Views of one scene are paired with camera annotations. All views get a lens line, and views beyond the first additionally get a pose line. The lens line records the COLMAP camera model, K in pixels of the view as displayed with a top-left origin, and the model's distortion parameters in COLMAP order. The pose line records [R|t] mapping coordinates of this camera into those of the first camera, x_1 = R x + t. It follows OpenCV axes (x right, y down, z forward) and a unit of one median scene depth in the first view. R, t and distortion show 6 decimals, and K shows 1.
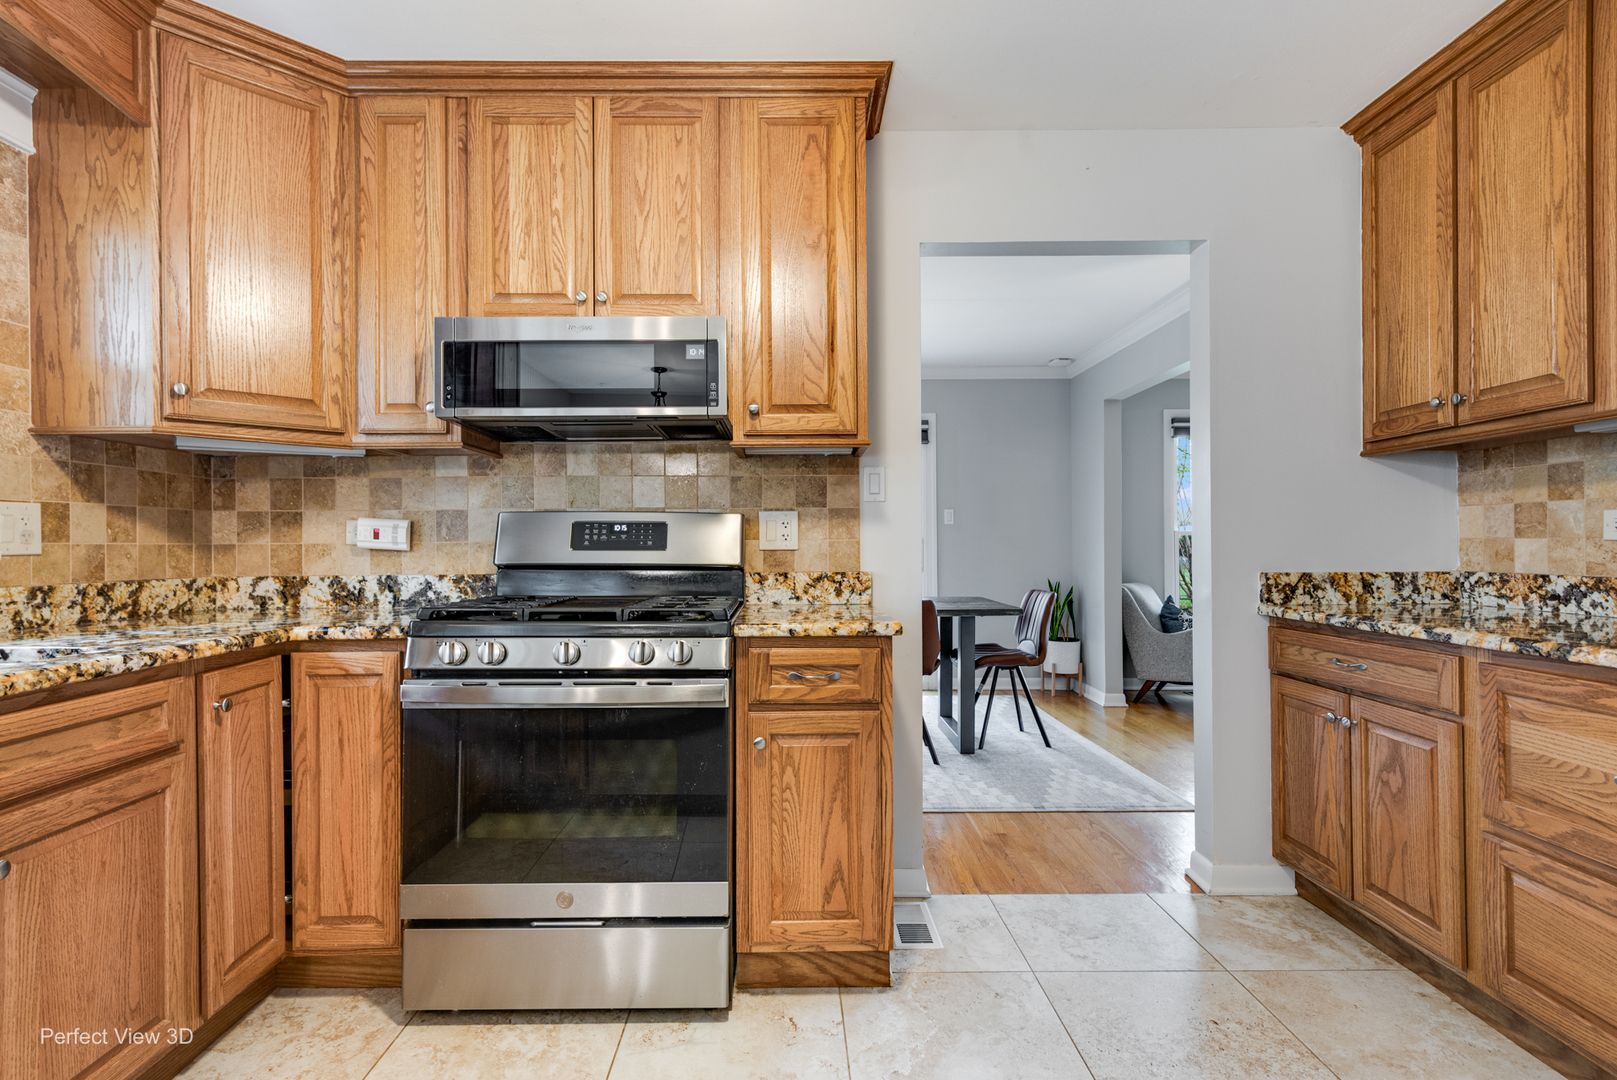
lens RADIAL K [[811.2, 0, 808.8], [0, 811.2, 541.3], [0, 0, 1]] dist [0.012160, -0.004828]
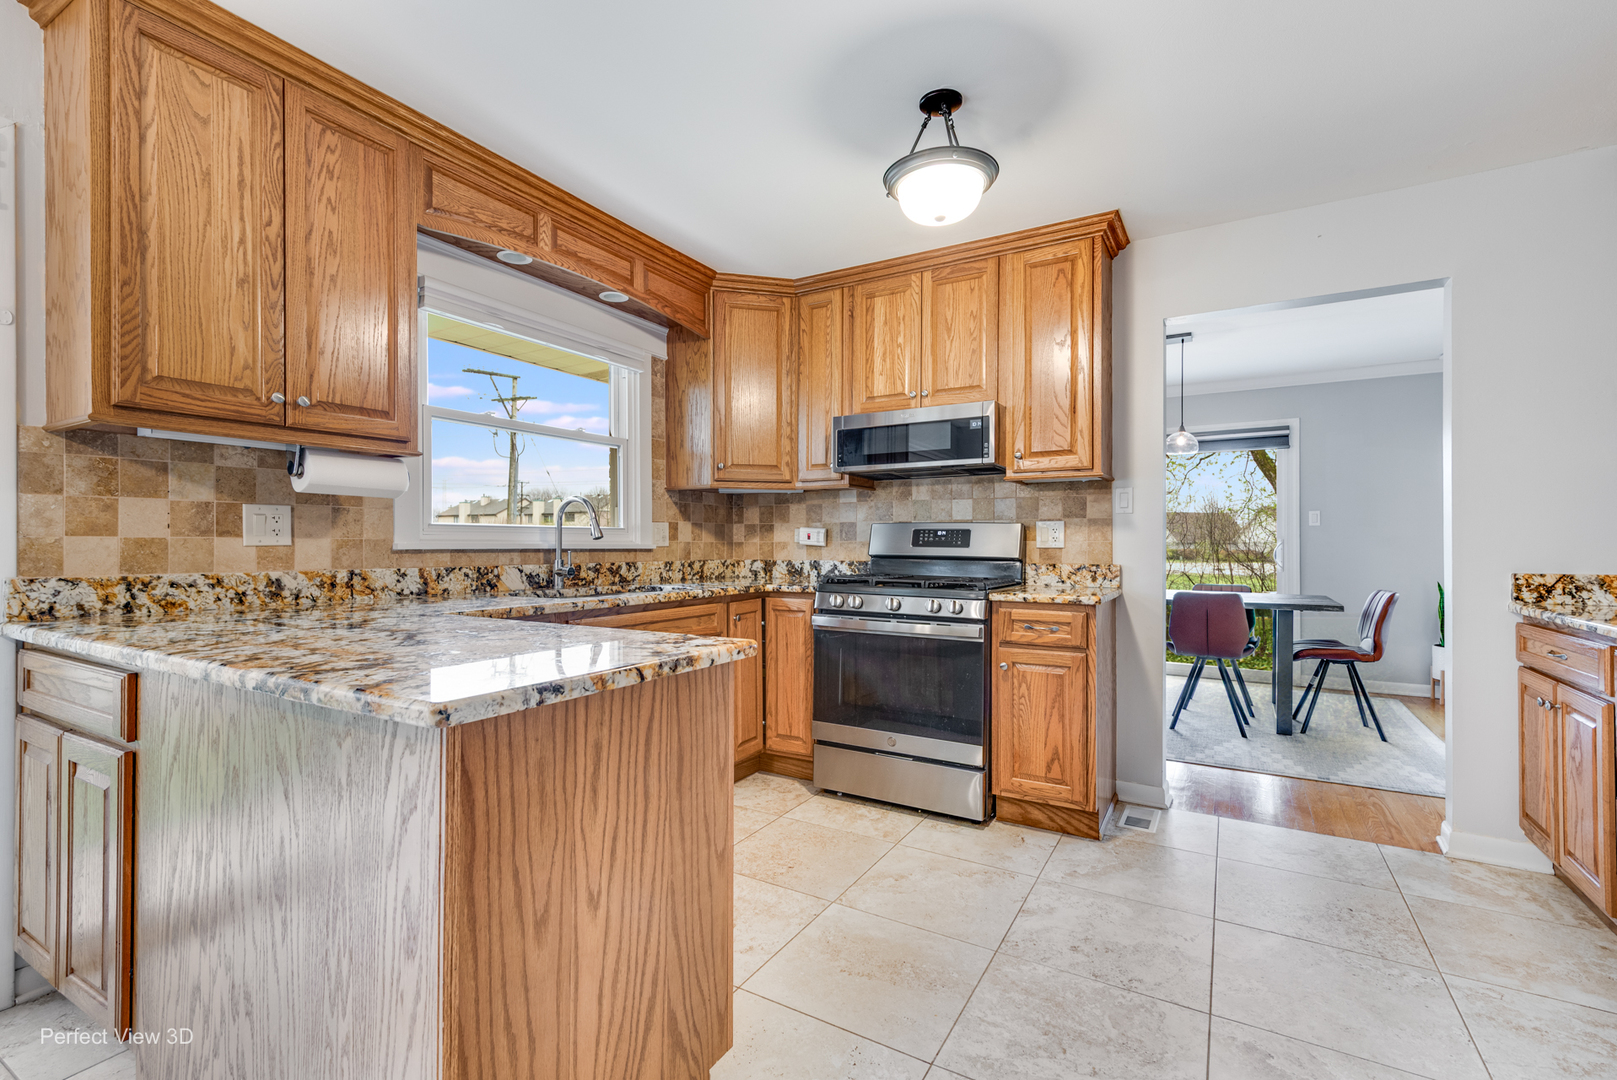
lens RADIAL K [[733.3, 0, 805.7], [0, 733.3, 541.8], [0, 0, 1]] dist [-0.002014, -0.000328]
pose [[0.861245, 0.005637, -0.508158, 0.296312], [-0.004215, 0.999983, 0.003949, -0.004295], [0.508172, -0.001259, 0.861255, -0.405896]]
